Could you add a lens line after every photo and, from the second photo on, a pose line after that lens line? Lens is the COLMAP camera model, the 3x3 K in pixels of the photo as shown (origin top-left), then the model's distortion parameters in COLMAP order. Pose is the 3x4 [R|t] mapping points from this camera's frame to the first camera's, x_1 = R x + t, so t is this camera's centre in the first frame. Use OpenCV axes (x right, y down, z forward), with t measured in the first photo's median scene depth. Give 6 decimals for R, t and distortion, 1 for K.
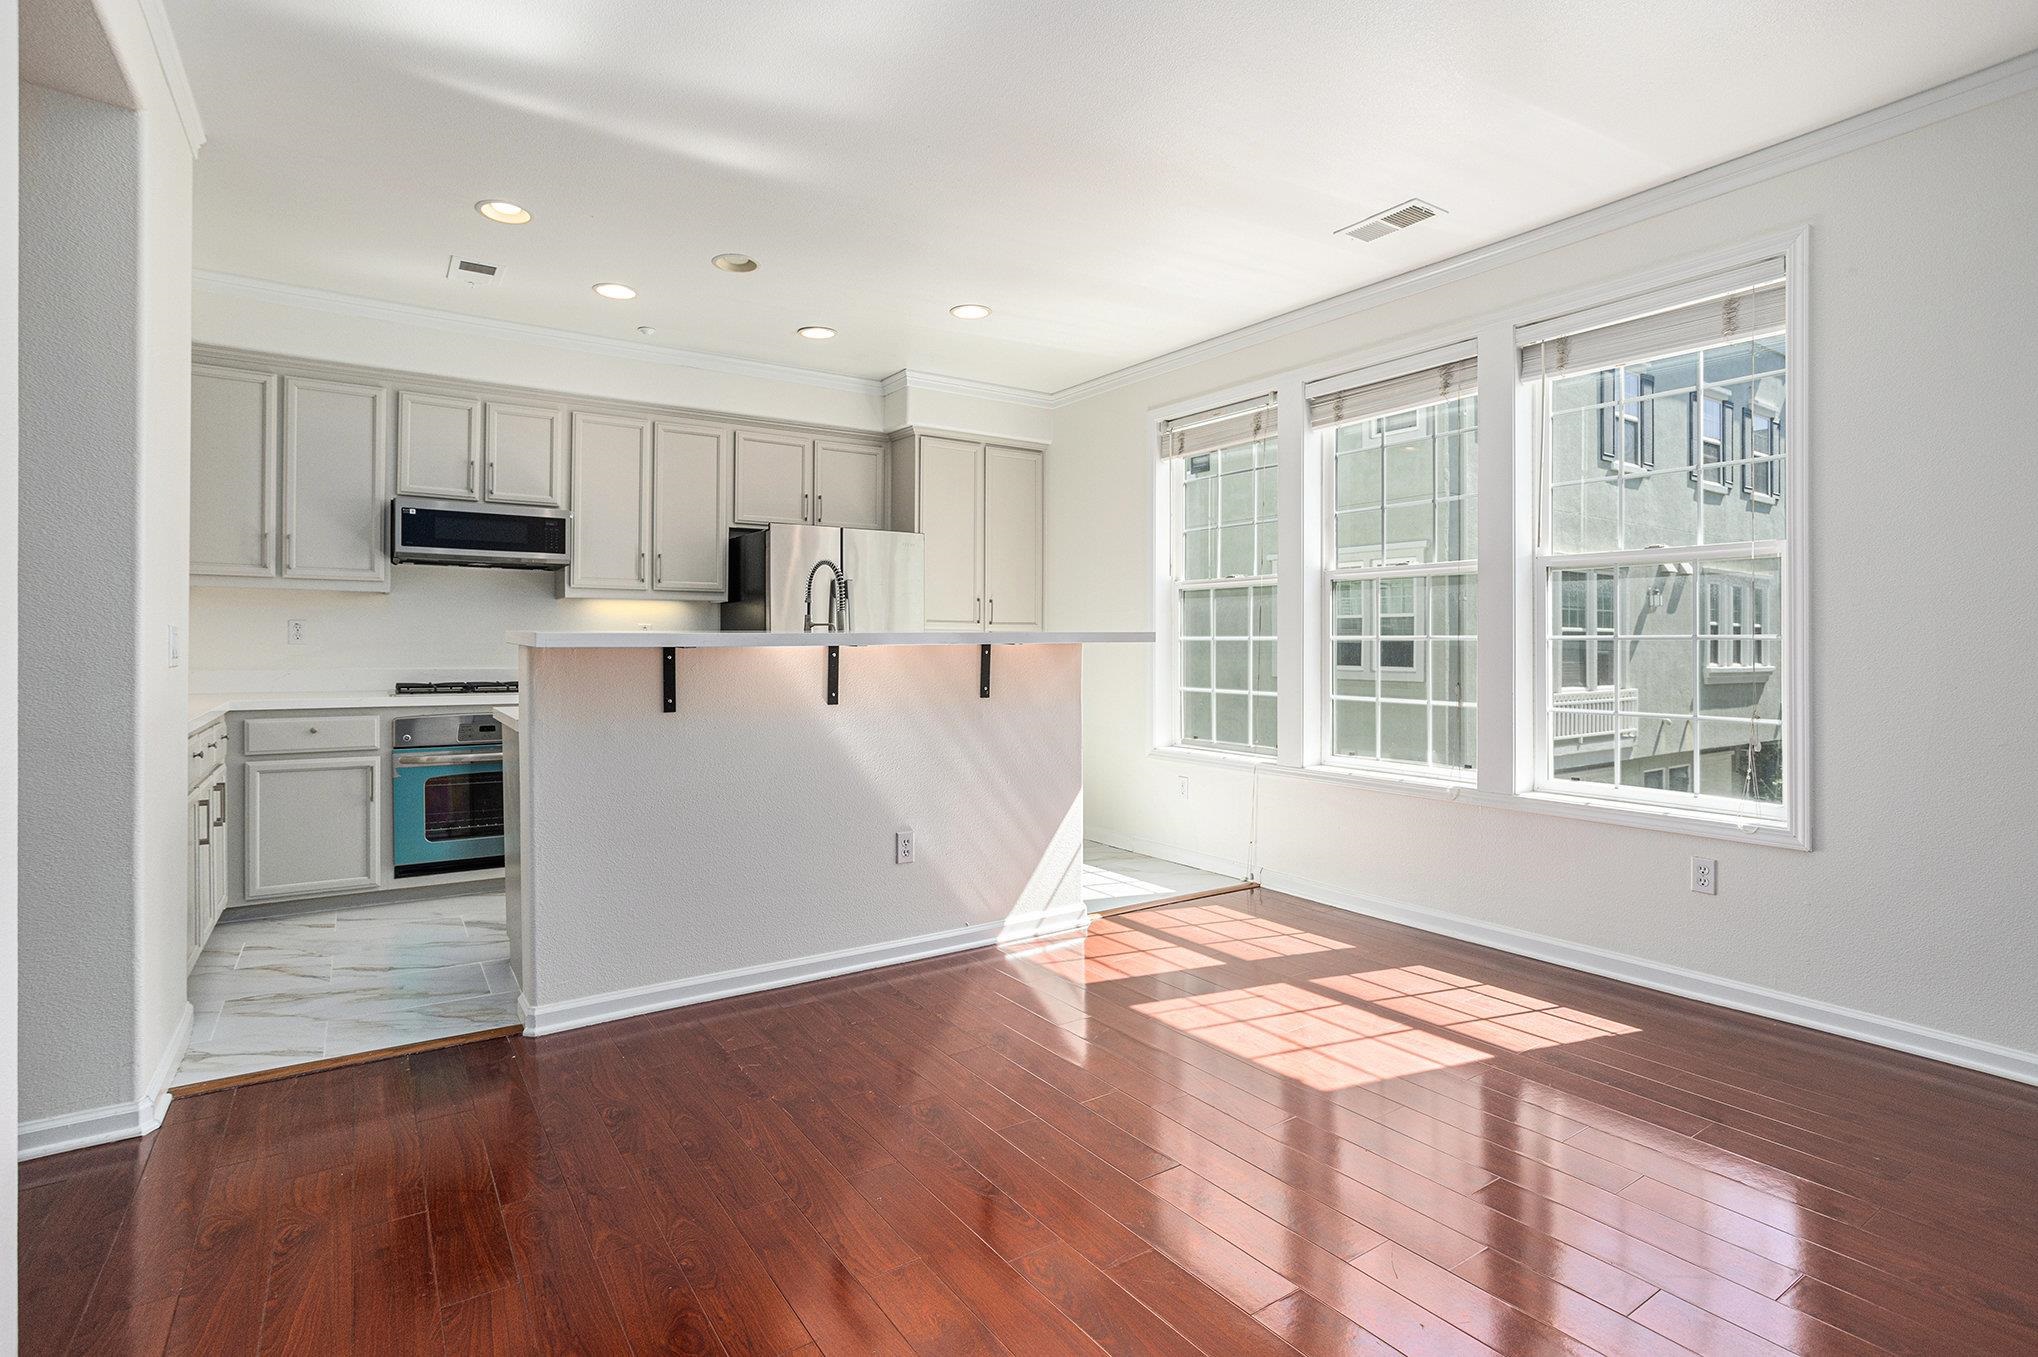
lens RADIAL K [[985.5, 0, 1035.5], [0, 985.5, 653.0], [0, 0, 1]] dist [-0.034110, 0.001202]
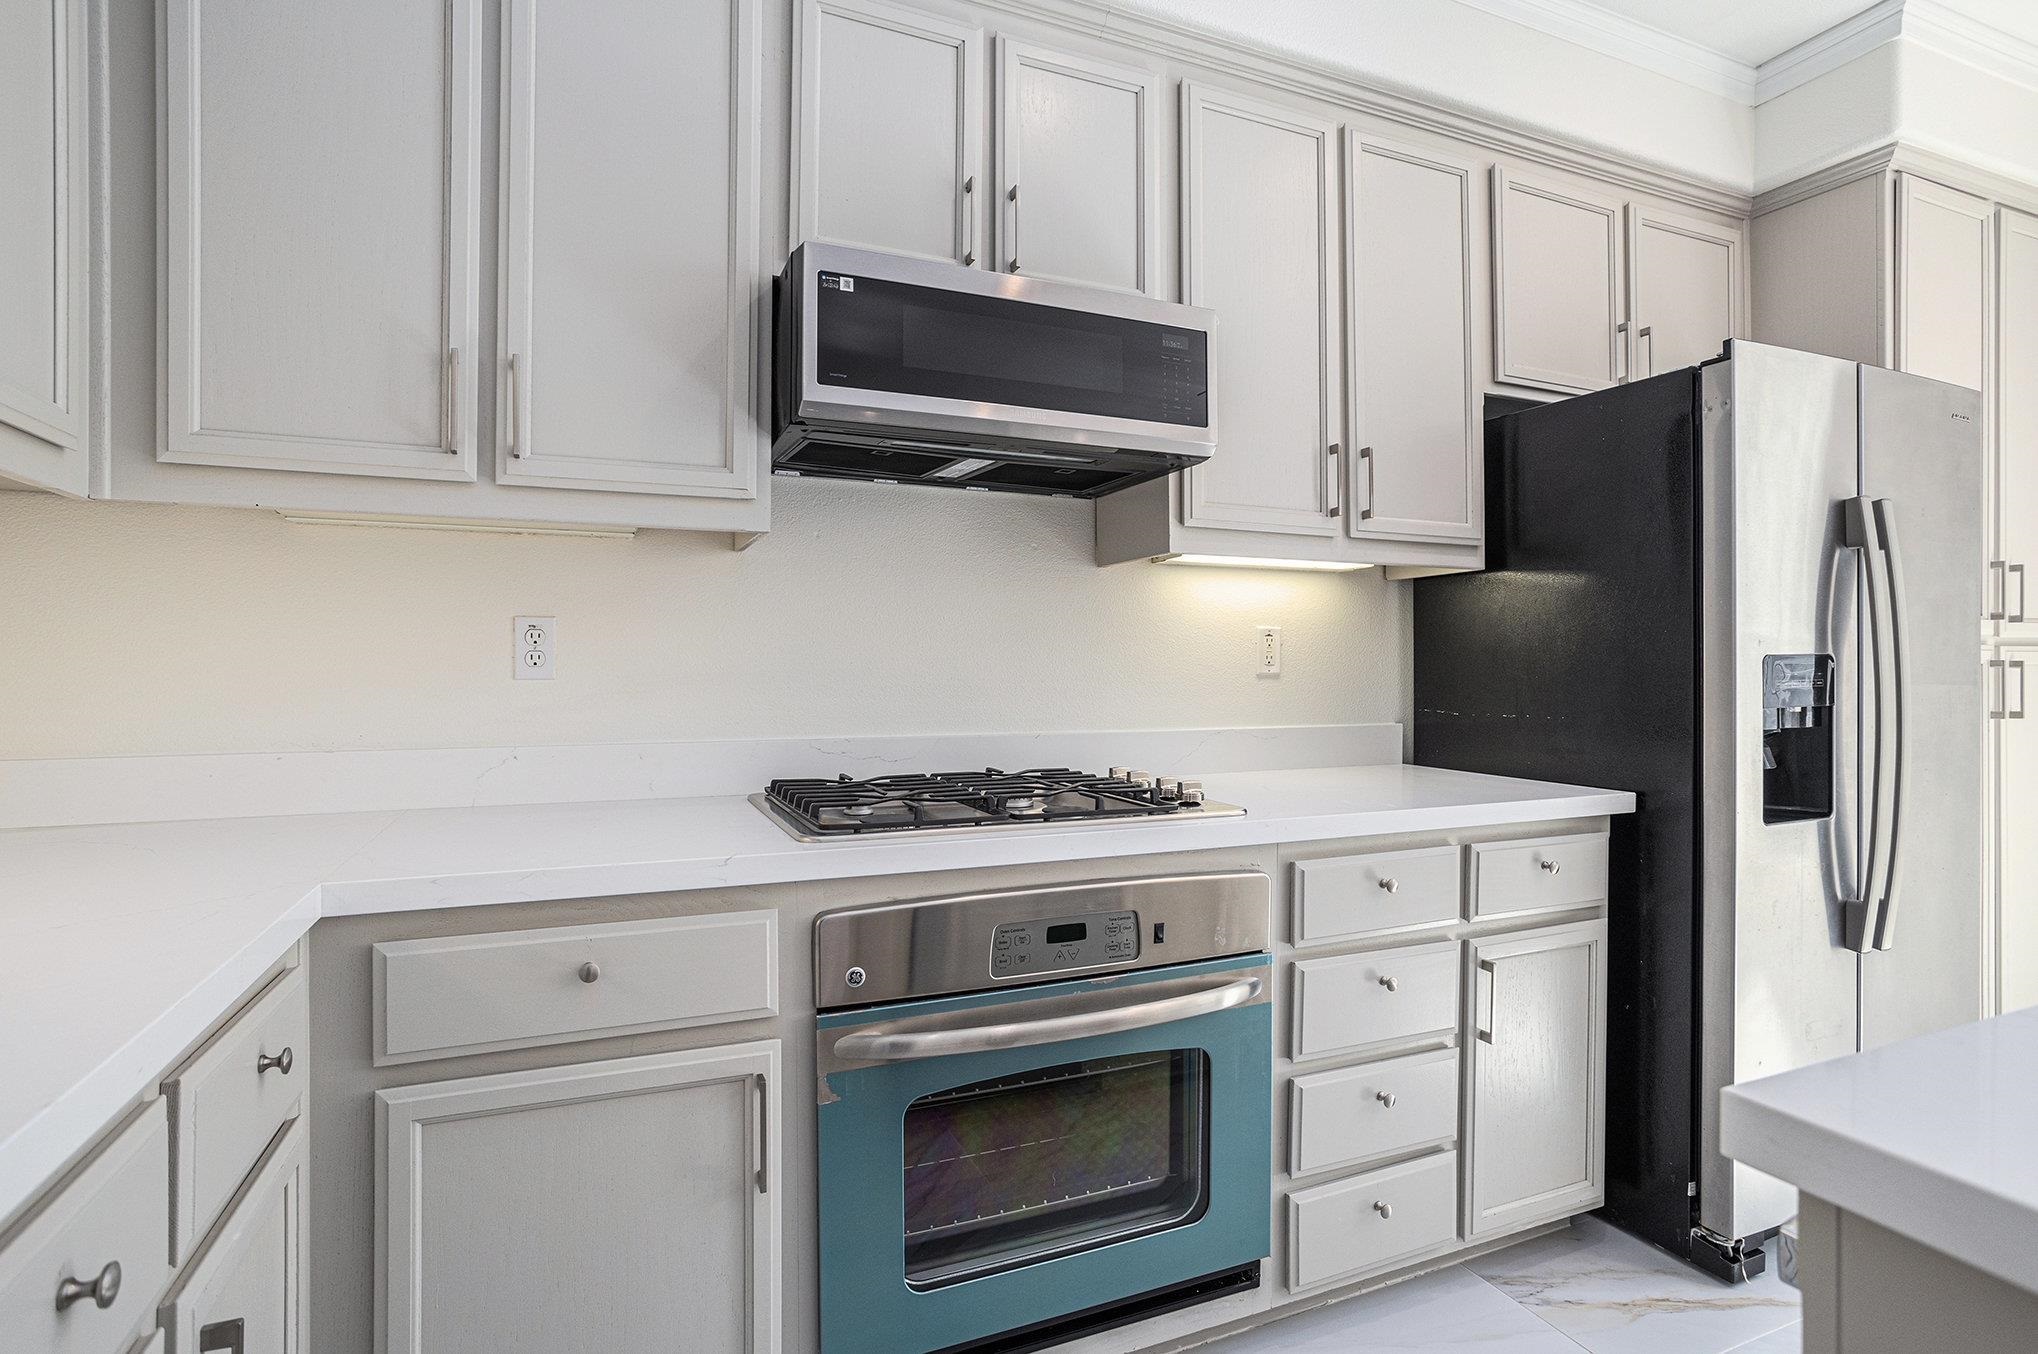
lens RADIAL K [[985.5, 0, 1009.1], [0, 985.5, 675.2], [0, 0, 1]] dist [-0.034110, 0.001202]
pose [[0.979771, -0.009323, -0.199907, -0.542510], [0.007183, 0.999909, -0.011430, -0.005875], [0.199995, 0.009763, 0.979748, 0.709651]]
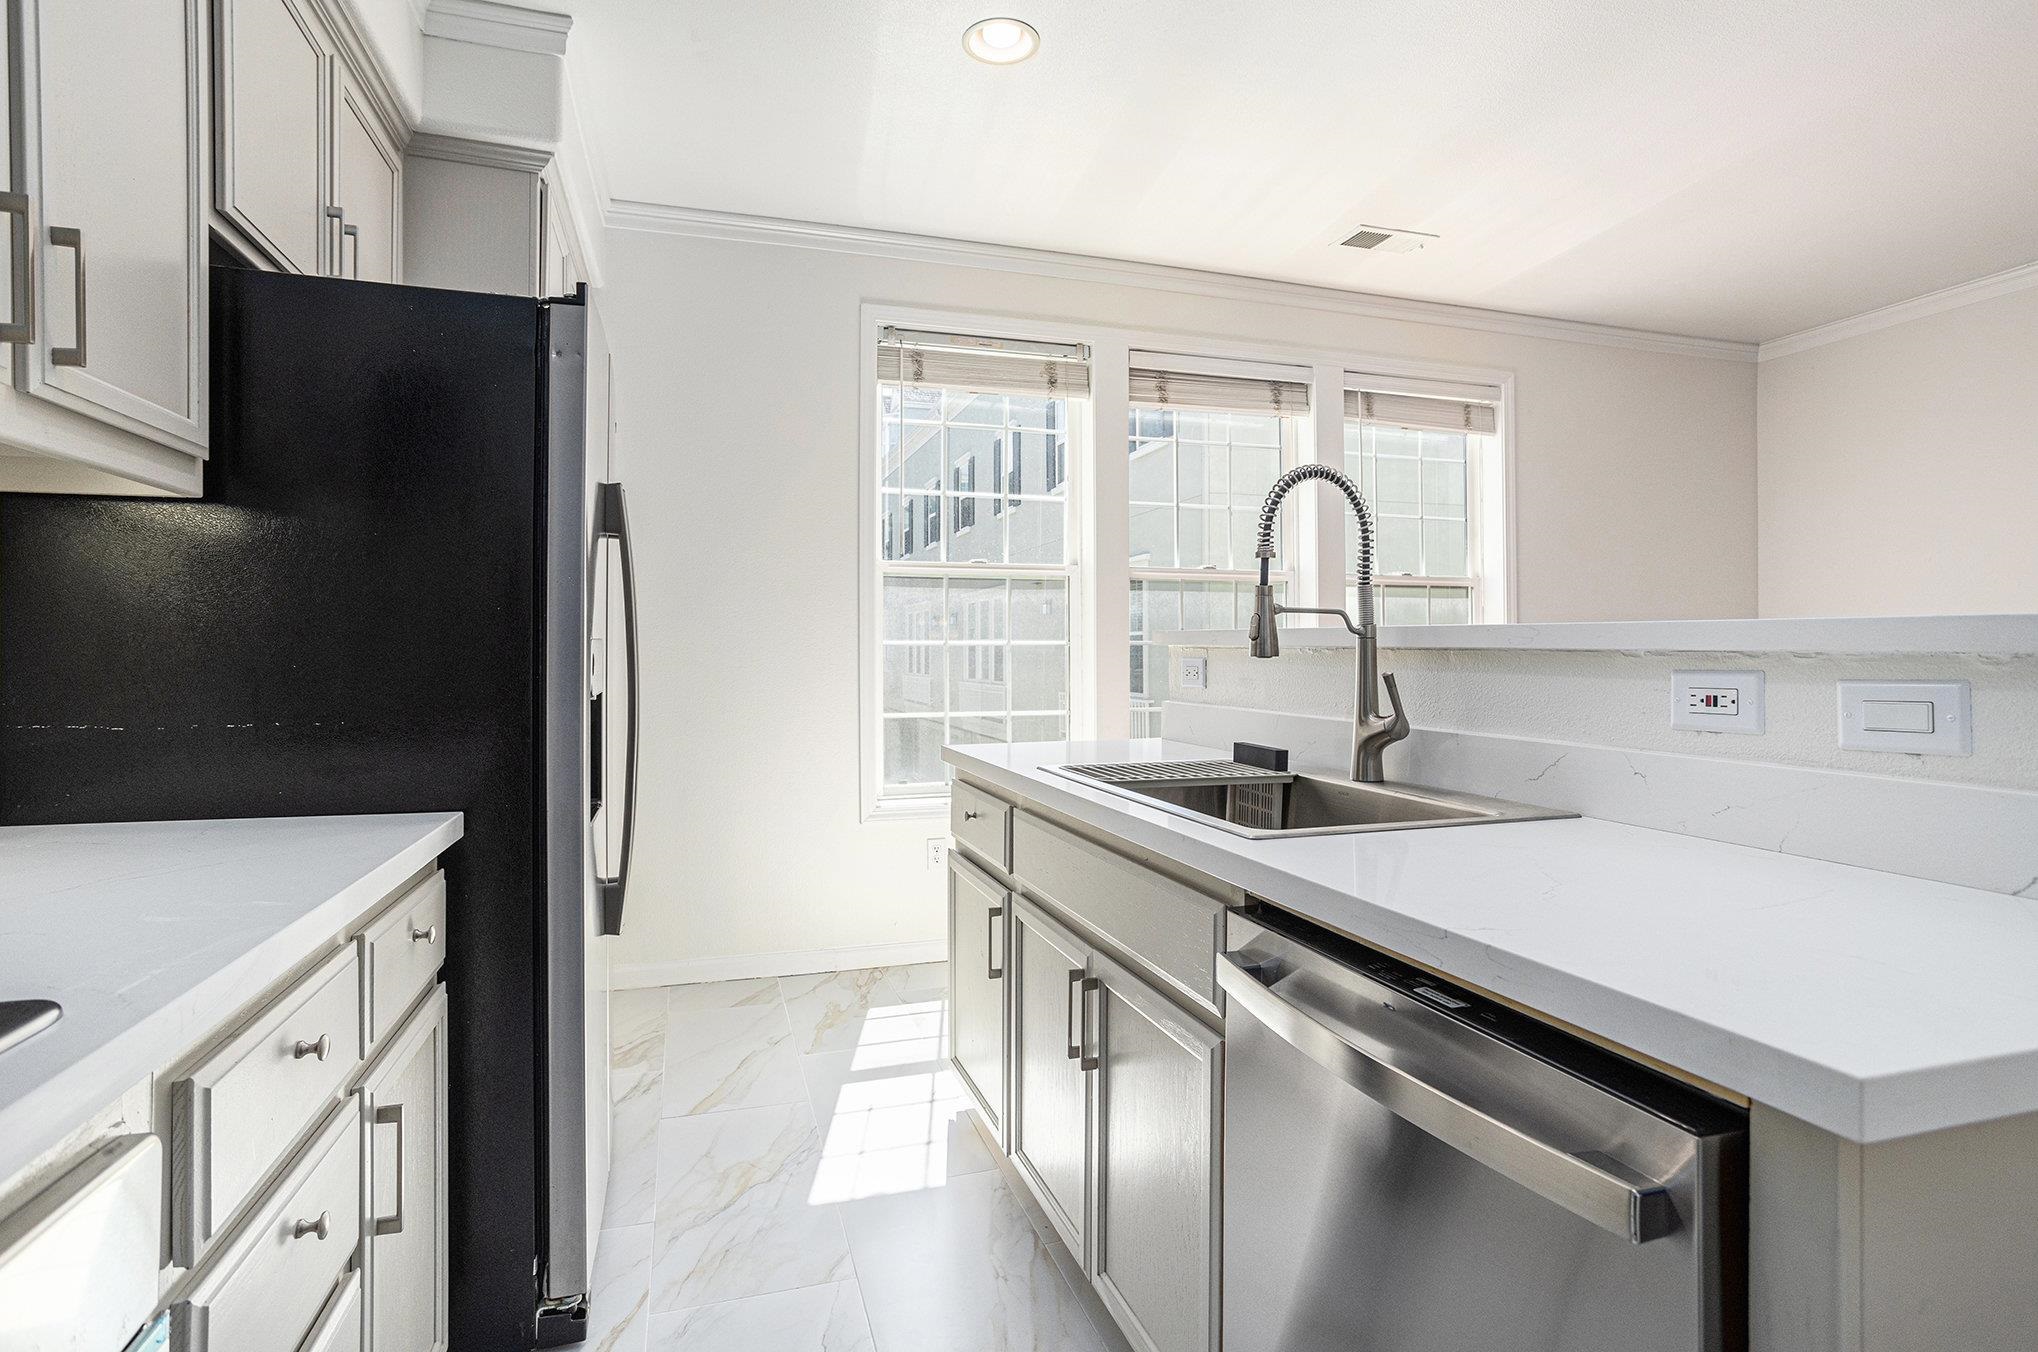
lens RADIAL K [[985.5, 0, 993.7], [0, 985.5, 654.6], [0, 0, 1]] dist [-0.034110, 0.001202]
pose [[0.309686, -0.006895, 0.950814, -0.614751], [0.011054, 0.999932, 0.003651, -0.010266], [-0.950775, 0.009380, 0.309741, 0.886477]]
